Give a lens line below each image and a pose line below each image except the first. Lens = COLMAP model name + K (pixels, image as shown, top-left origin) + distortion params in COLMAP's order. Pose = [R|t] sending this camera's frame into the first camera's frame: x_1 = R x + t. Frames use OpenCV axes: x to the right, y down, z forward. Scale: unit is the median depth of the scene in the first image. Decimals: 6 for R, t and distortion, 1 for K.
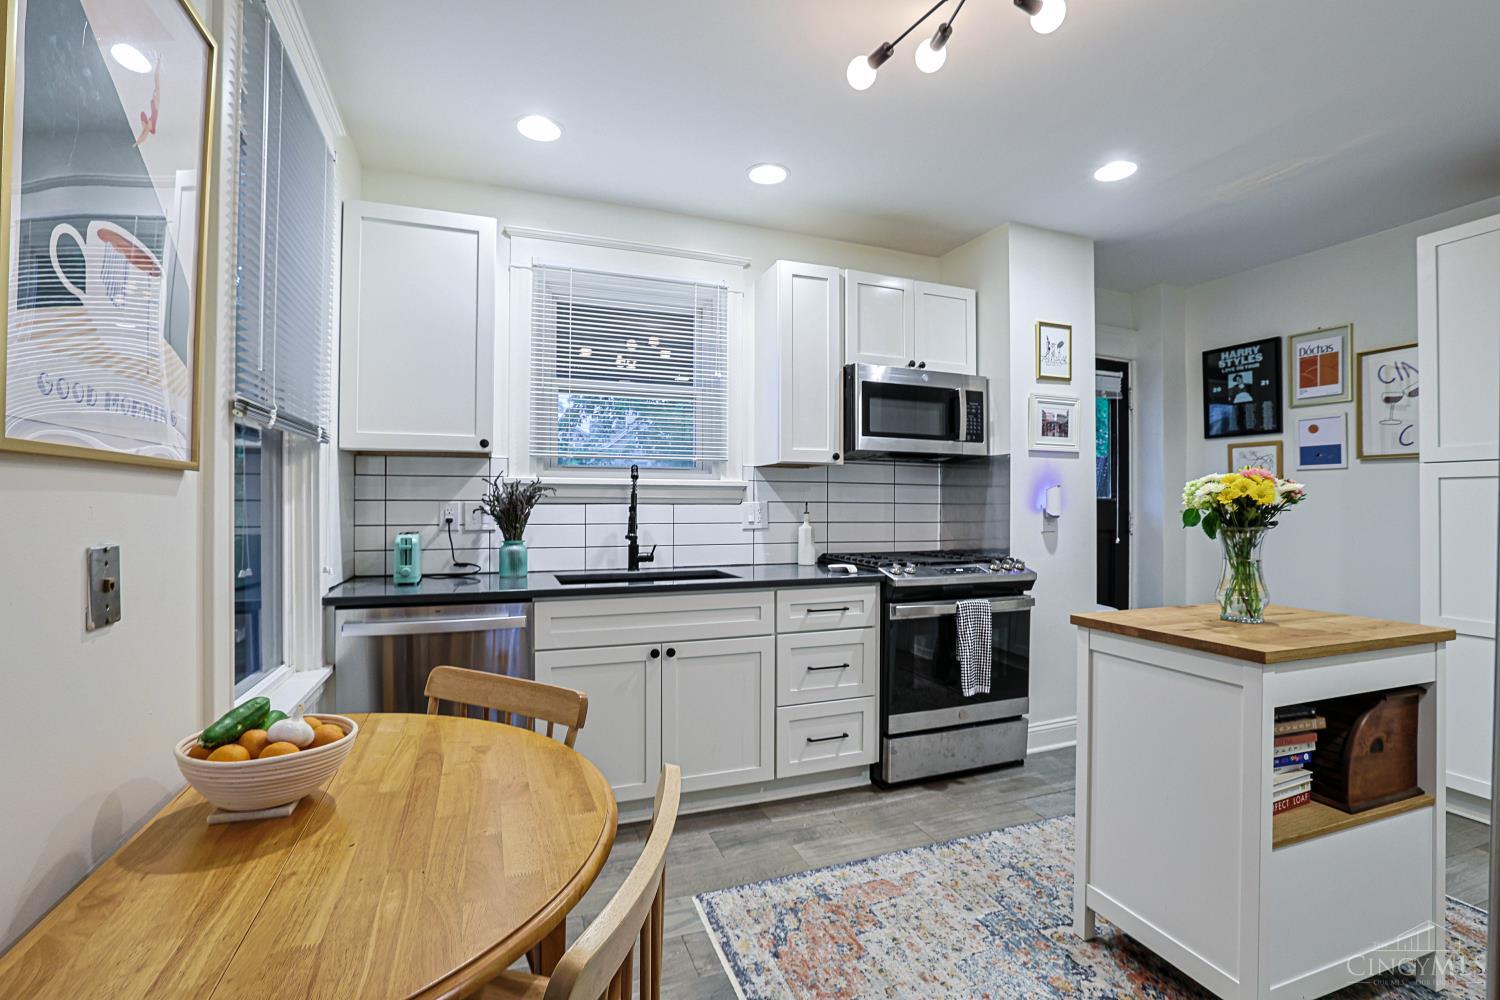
lens RADIAL K [[678.3, 0, 745.3], [0, 678.3, 496.2], [0, 0, 1]] dist [-0.053116, 0.019126]
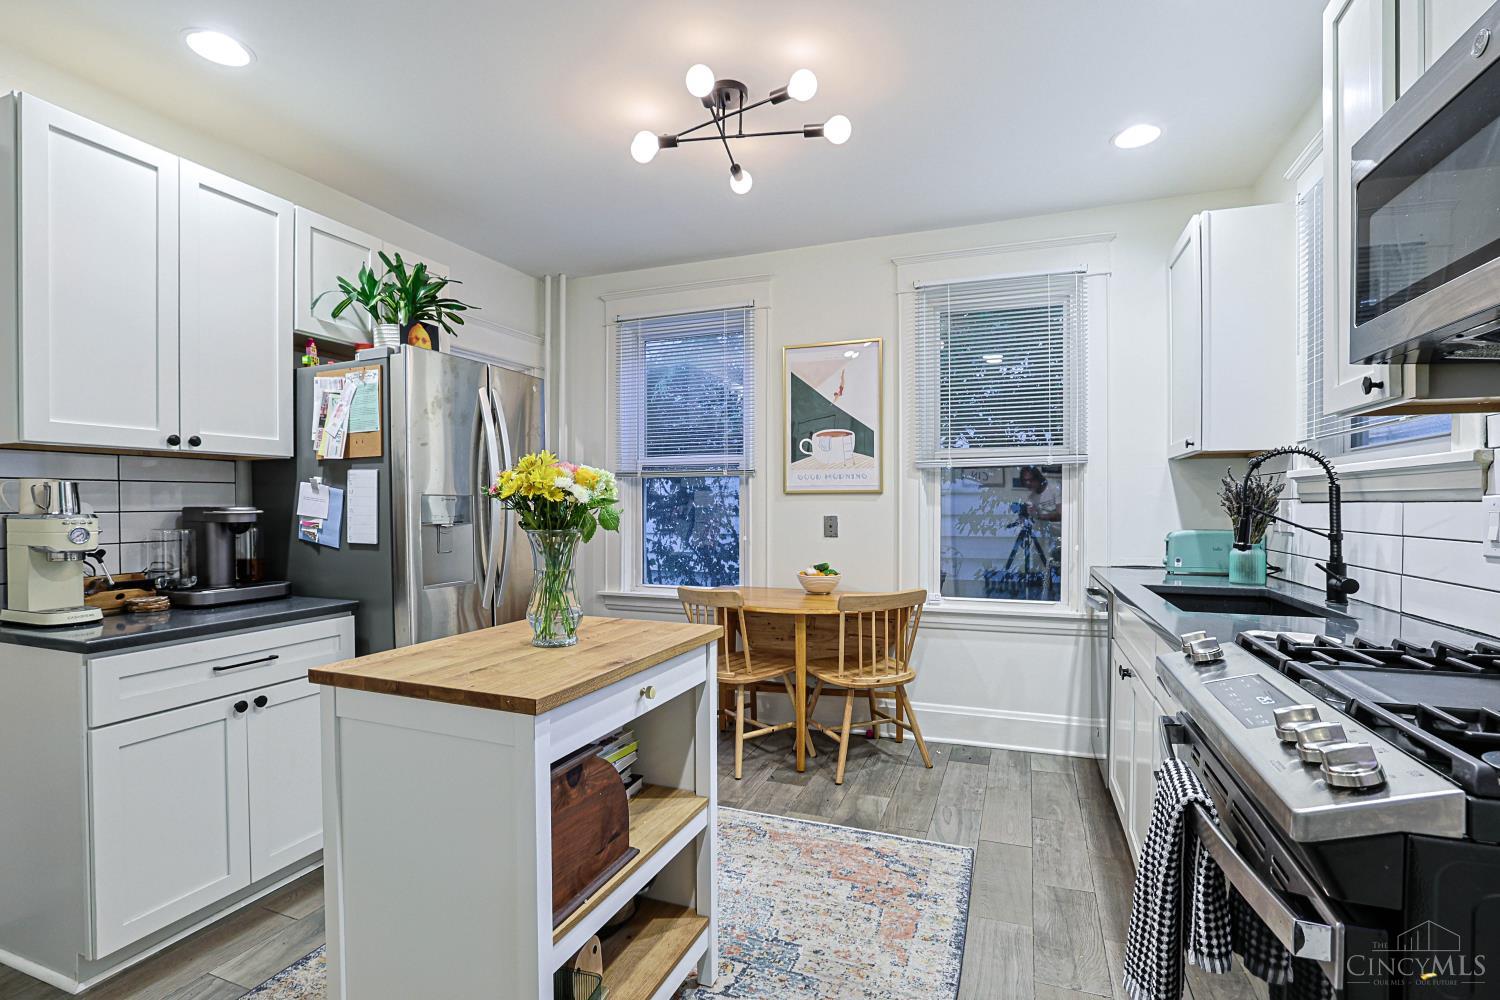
lens RADIAL K [[719.6, 0, 748.6], [0, 719.6, 514.7], [0, 0, 1]] dist [-0.029835, 0.000186]
pose [[-0.665708, 0.010723, -0.746136, 0.687306], [0.010561, 0.999932, 0.004948, 0.013323], [0.746138, -0.004586, -0.665776, 0.972710]]
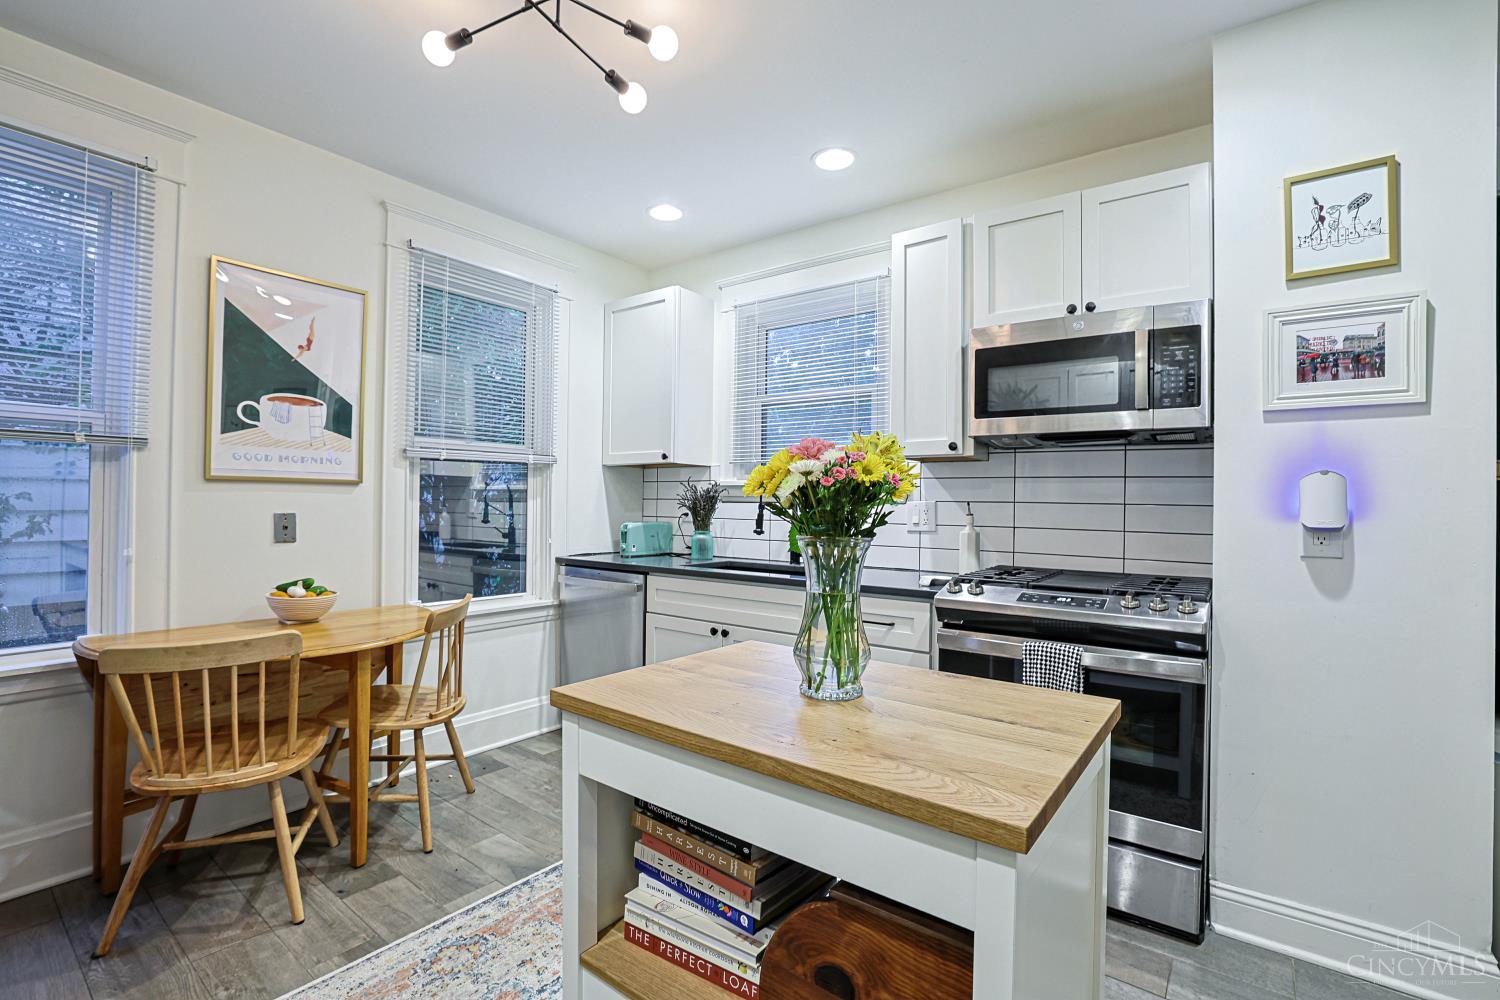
lens RADIAL K [[678.3, 0, 745.3], [0, 678.3, 496.2], [0, 0, 1]] dist [-0.053116, 0.019126]
pose [[0.531050, -0.005214, -0.847324, 0.671590], [-0.000055, 0.999981, -0.006188, 0.007319], [0.847340, 0.003333, 0.531040, 0.332665]]
